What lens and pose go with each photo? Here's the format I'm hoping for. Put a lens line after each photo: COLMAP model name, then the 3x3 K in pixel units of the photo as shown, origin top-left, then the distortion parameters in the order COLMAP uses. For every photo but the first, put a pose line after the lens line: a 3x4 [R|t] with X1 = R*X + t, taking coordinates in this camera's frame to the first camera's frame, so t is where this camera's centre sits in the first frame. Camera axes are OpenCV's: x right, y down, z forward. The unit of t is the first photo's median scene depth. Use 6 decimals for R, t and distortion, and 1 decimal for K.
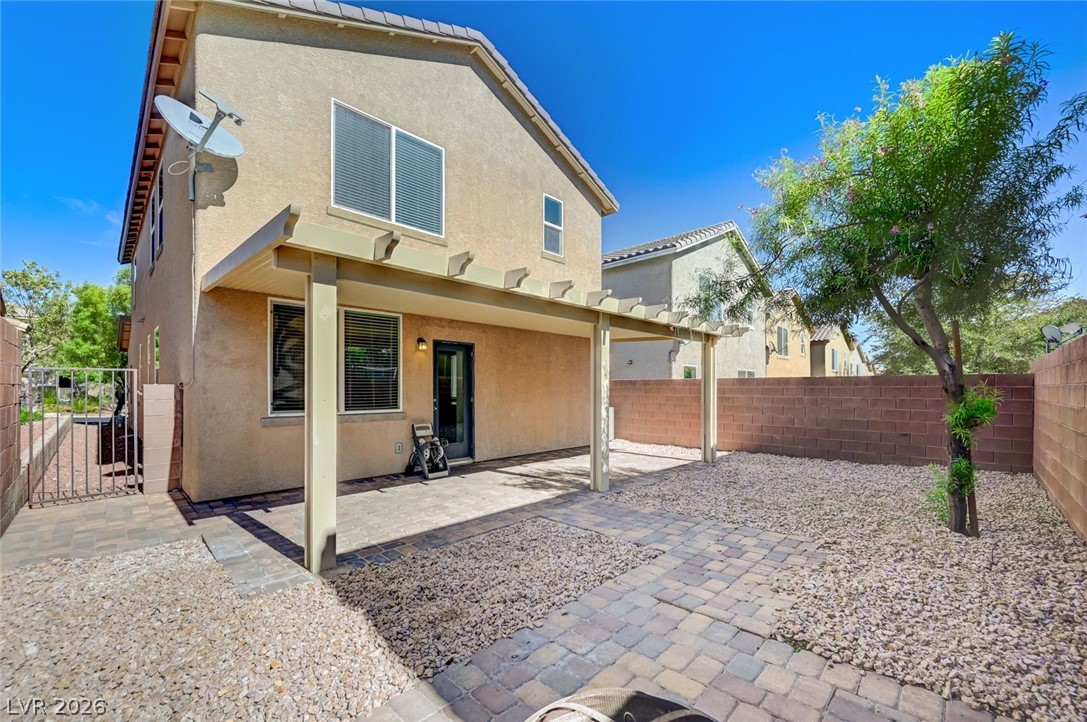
lens RADIAL K [[443.4, 0, 544.8], [0, 443.4, 391.0], [0, 0, 1]] dist [0.000161, -0.000008]
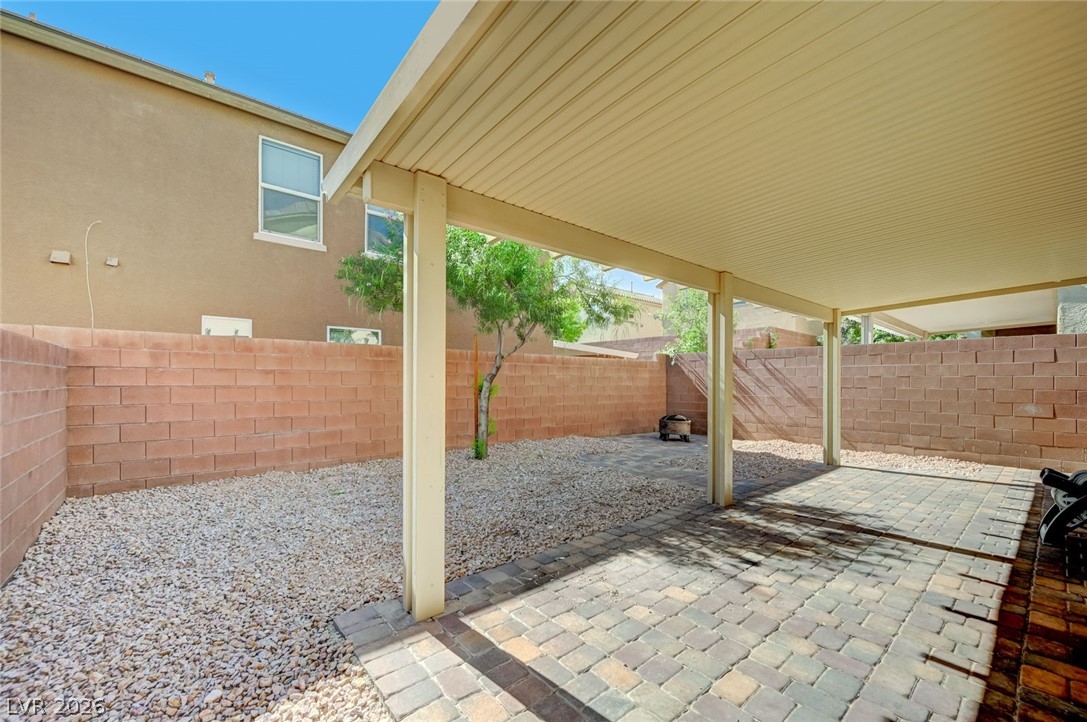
lens RADIAL K [[435.1, 0, 541.7], [0, 435.1, 381.4], [0, 0, 1]] dist [-0.000795, -0.000026]
pose [[-0.995104, -0.004454, 0.098729, 0.301092], [-0.004210, 0.999988, 0.002674, 0.005643], [-0.098739, 0.002245, -0.995111, 1.495360]]
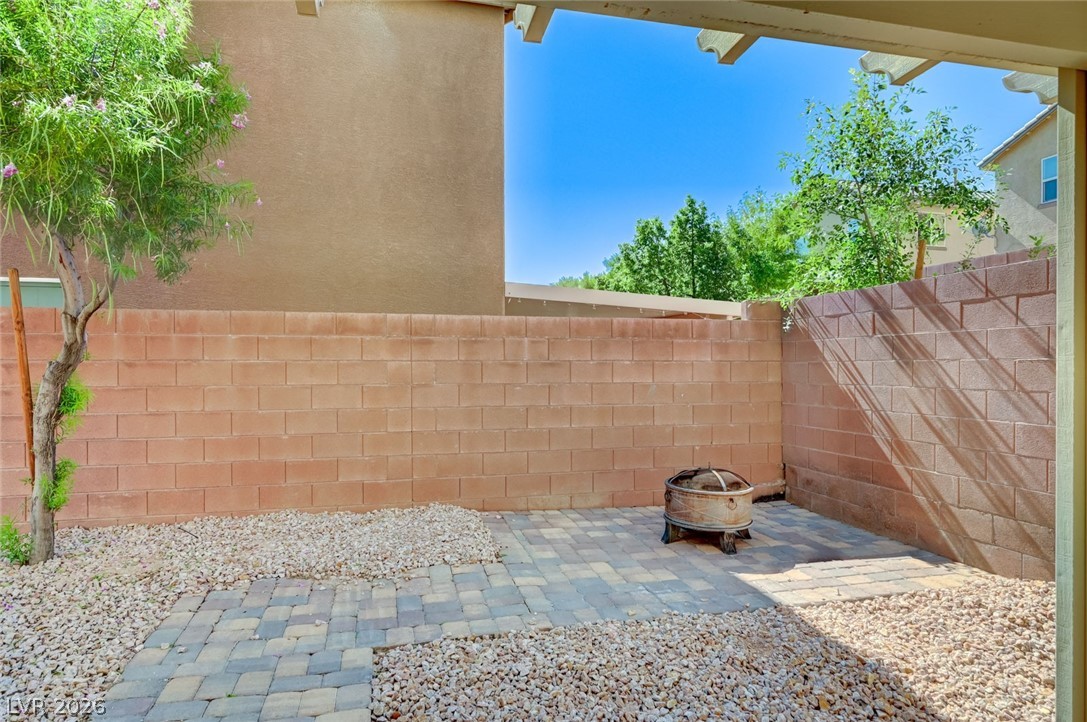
lens RADIAL K [[640.6, 0, 543.5], [0, 640.6, 361.0], [0, 0, 1]] dist [0.025437, 0.000113]
pose [[-0.853484, 0.007940, 0.521058, -0.182654], [0.004593, 0.999960, -0.007714, -0.001596], [-0.521098, -0.004191, -0.853486, 0.826742]]
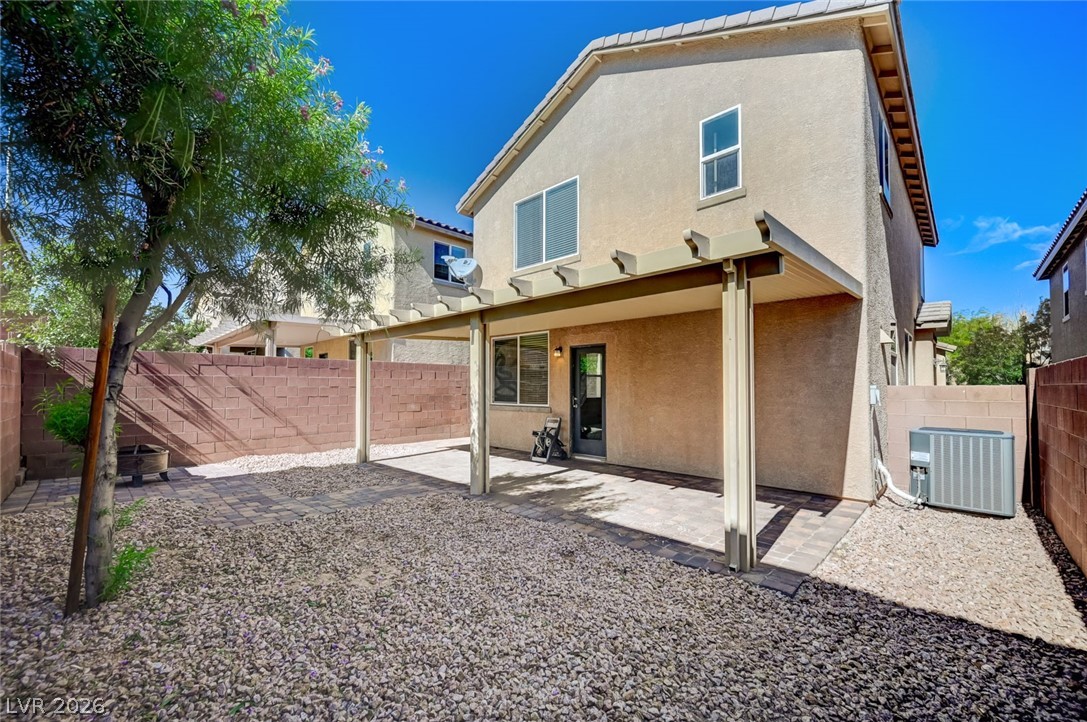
lens RADIAL K [[435.1, 0, 541.7], [0, 435.1, 381.4], [0, 0, 1]] dist [-0.000795, -0.000026]
pose [[0.006296, -0.014087, -0.999881, 0.905740], [-0.003406, 0.999895, -0.014109, -0.008590], [0.999974, 0.003494, 0.006247, 0.942487]]
